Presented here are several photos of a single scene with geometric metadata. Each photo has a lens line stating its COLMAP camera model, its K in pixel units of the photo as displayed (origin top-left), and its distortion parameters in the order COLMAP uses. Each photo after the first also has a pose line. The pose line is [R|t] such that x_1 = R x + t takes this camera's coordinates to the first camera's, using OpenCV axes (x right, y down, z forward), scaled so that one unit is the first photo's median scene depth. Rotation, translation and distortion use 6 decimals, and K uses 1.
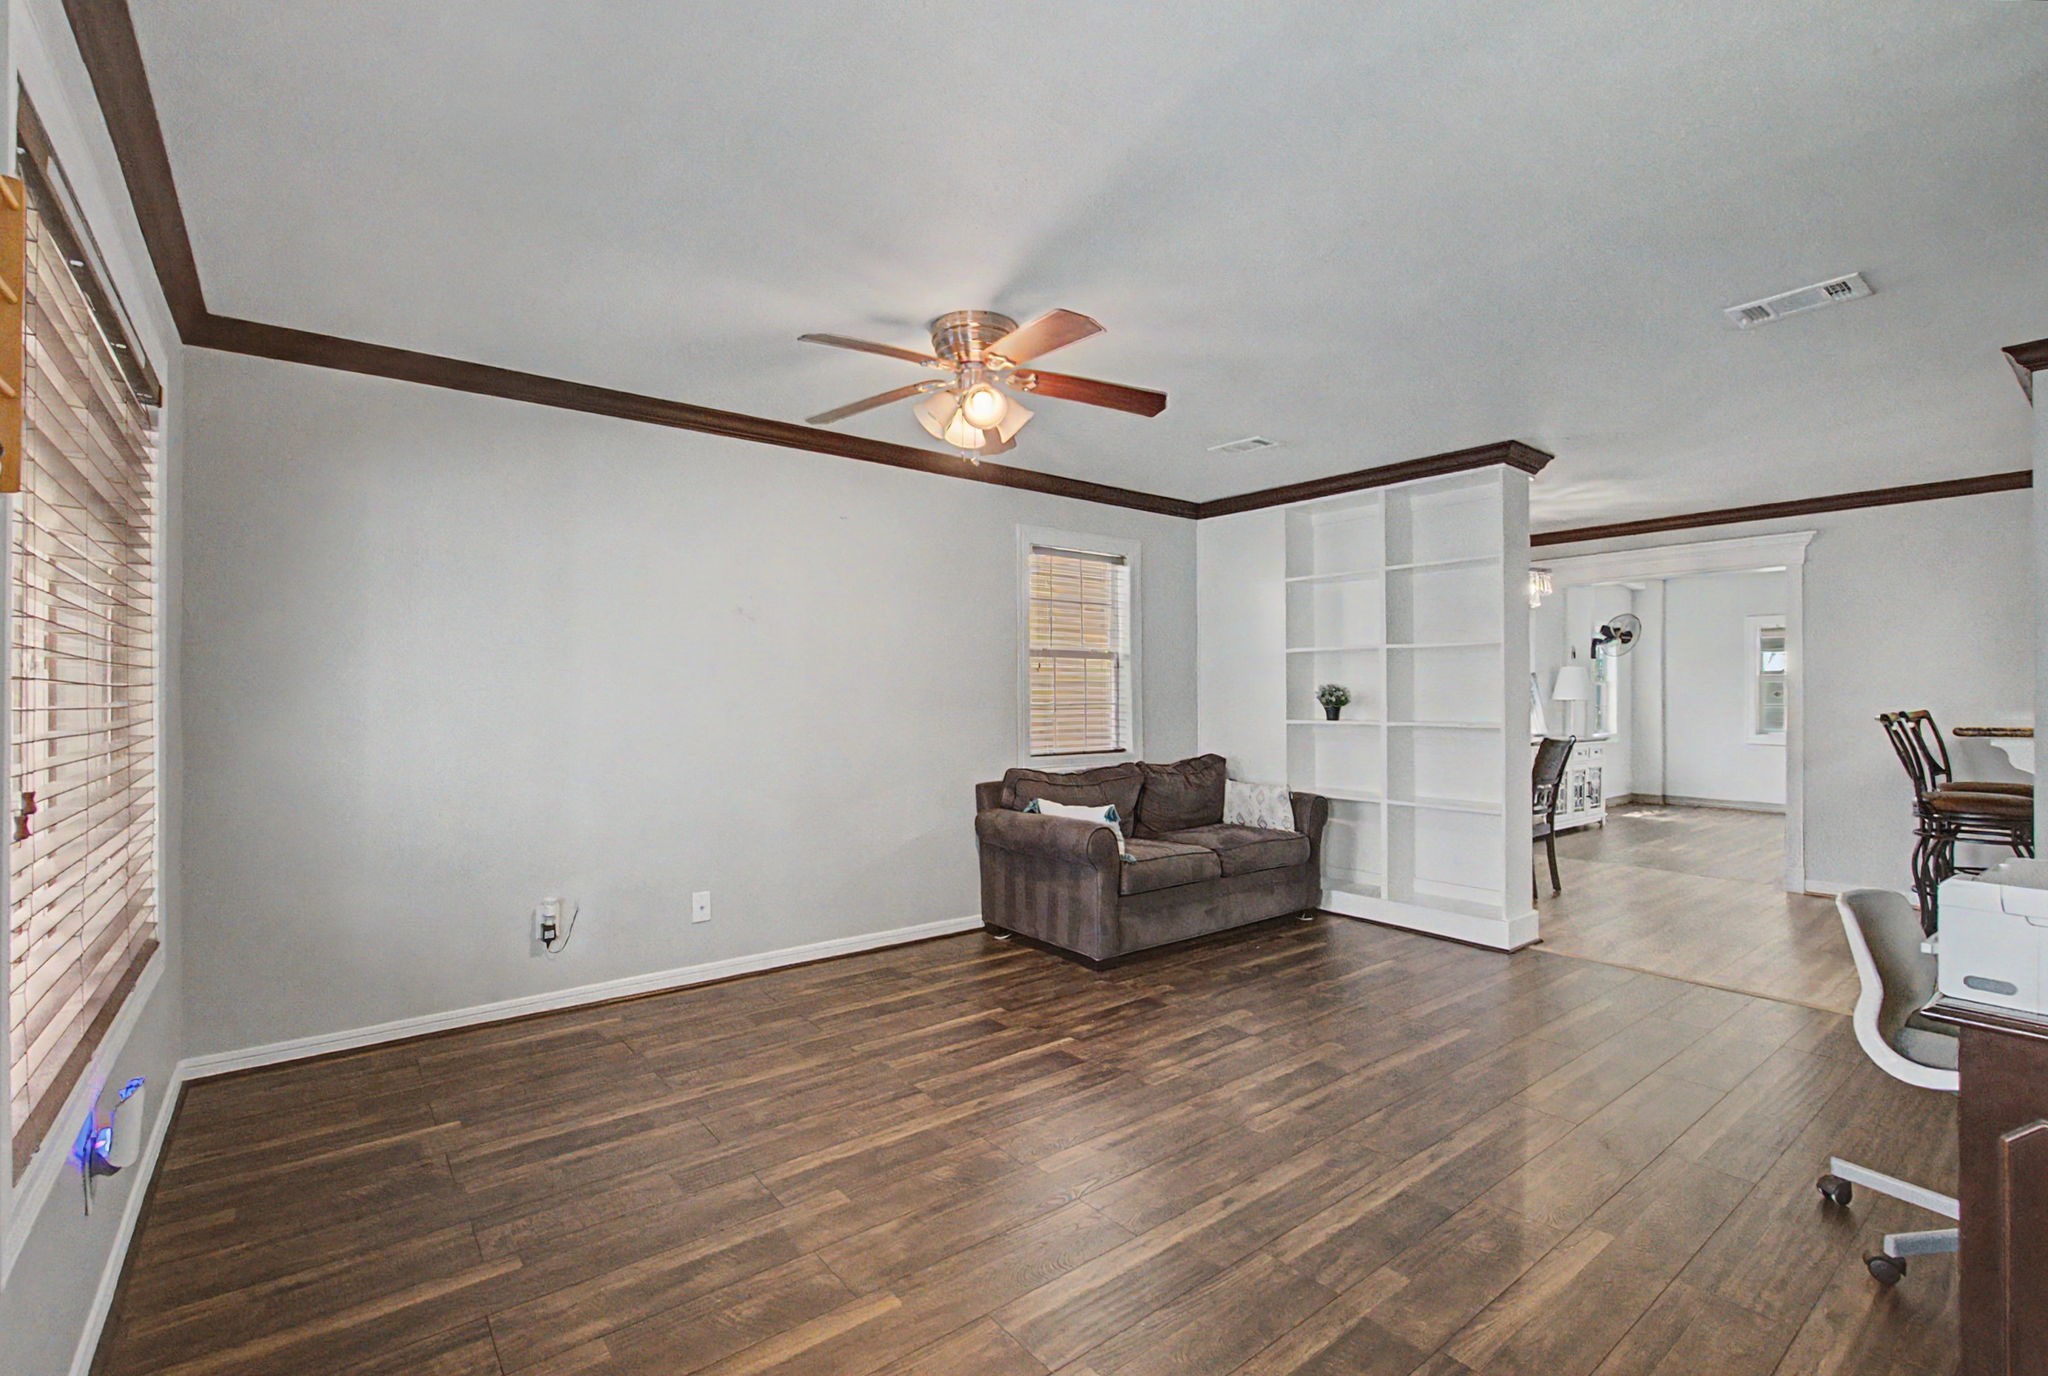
lens RADIAL K [[929.3, 0, 1027.5], [0, 929.3, 690.0], [0, 0, 1]] dist [-0.004368, -0.000633]
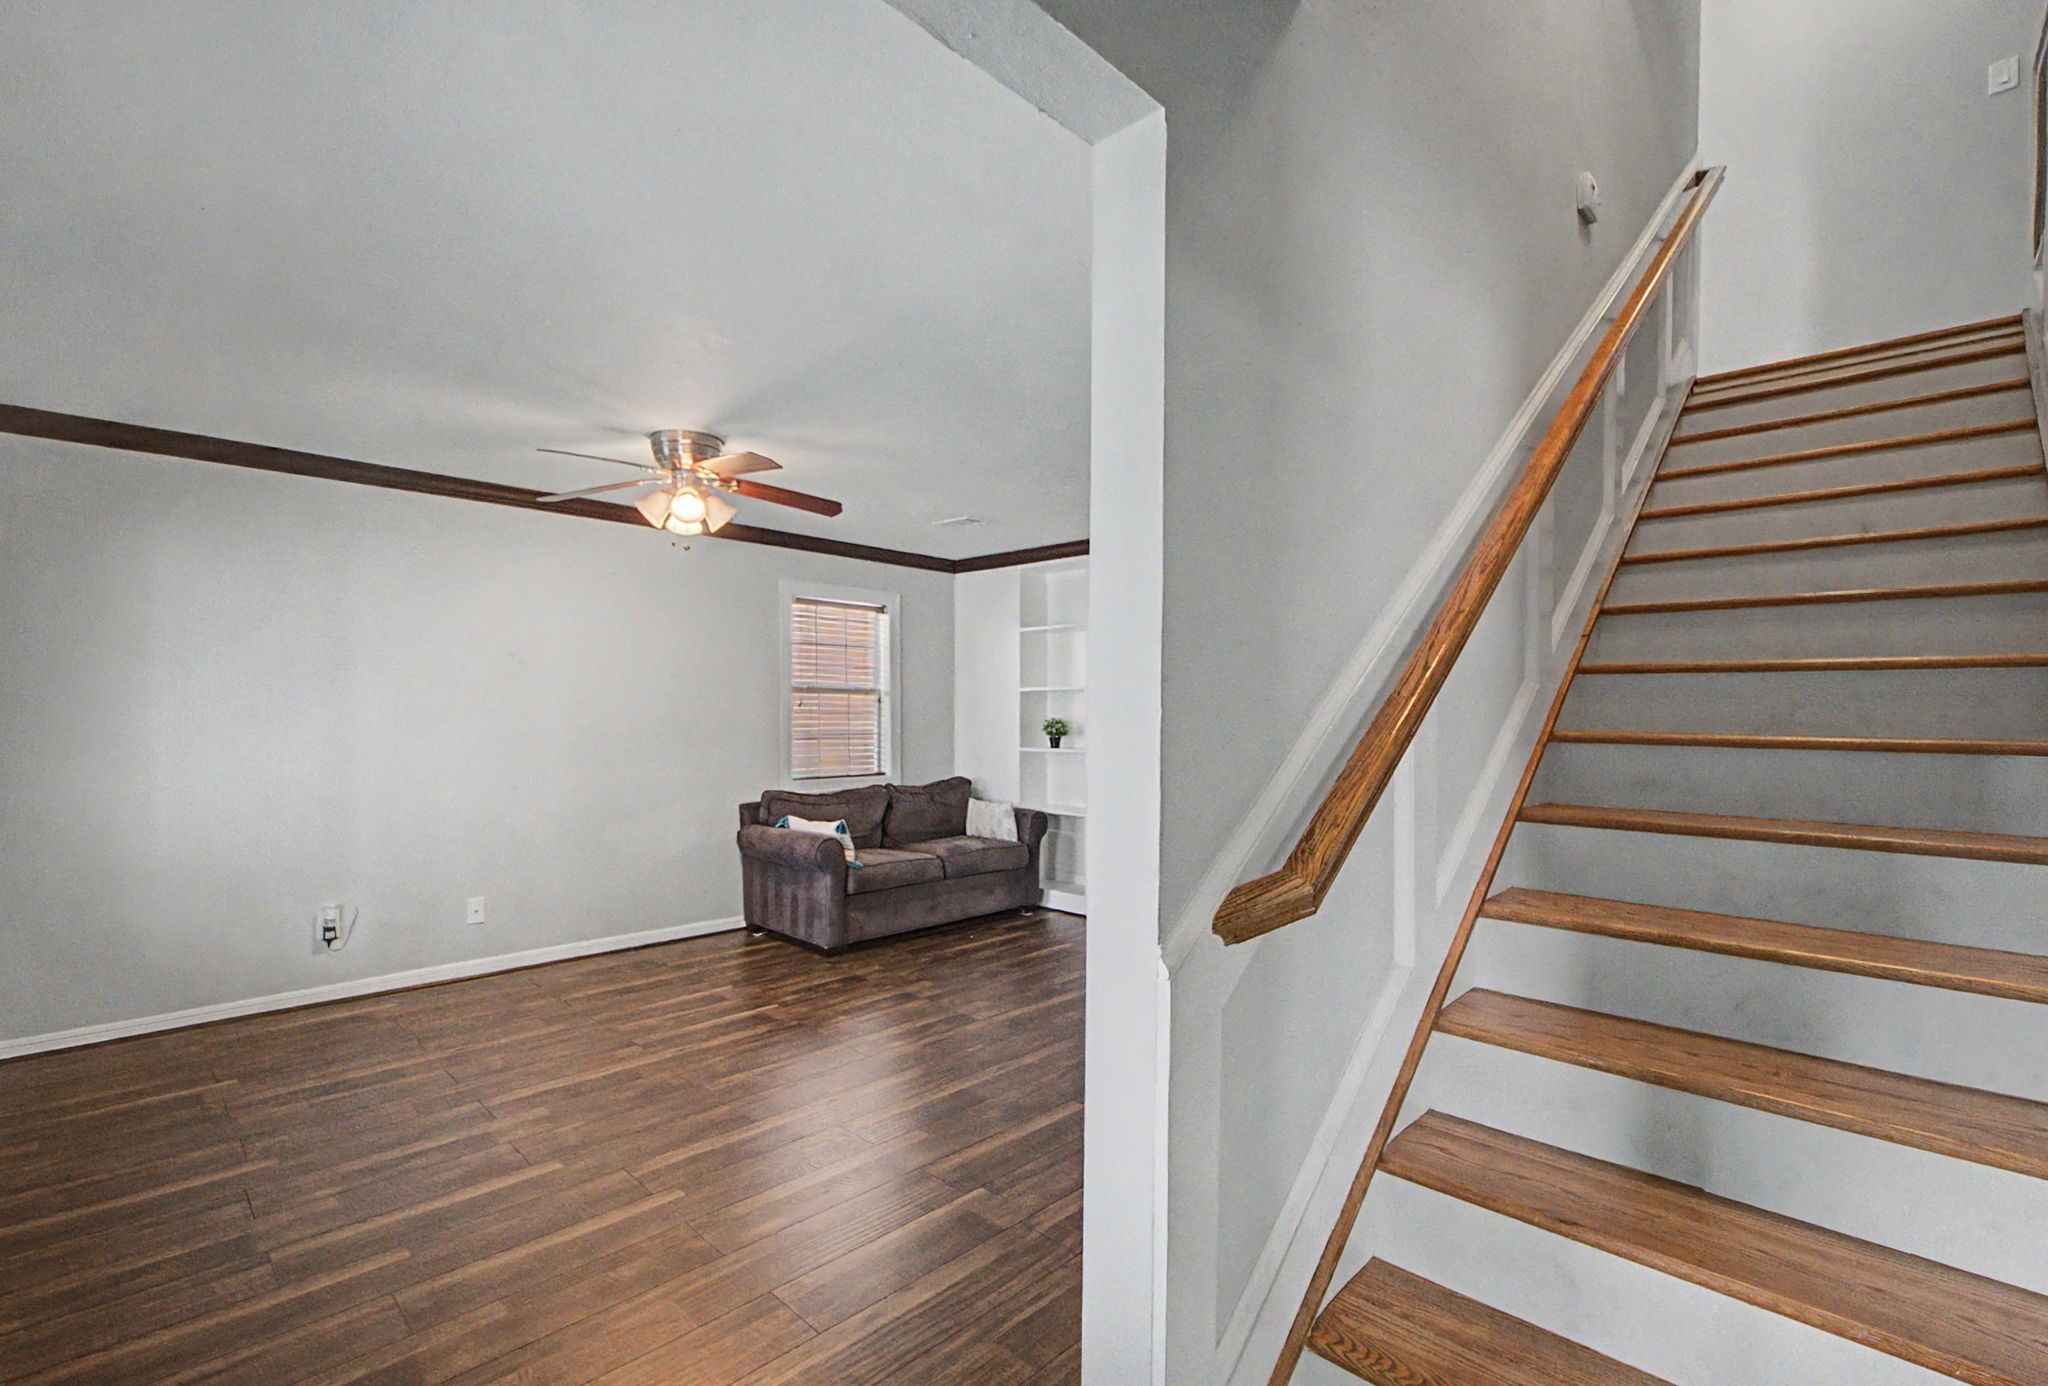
lens RADIAL K [[929.3, 0, 1027.2], [0, 929.3, 721.2], [0, 0, 1]] dist [-0.004368, -0.000633]
pose [[0.991693, 0.003836, 0.128572, 0.172230], [-0.005662, 0.999888, 0.013838, -0.022864], [-0.128505, -0.014451, 0.991604, -0.224458]]
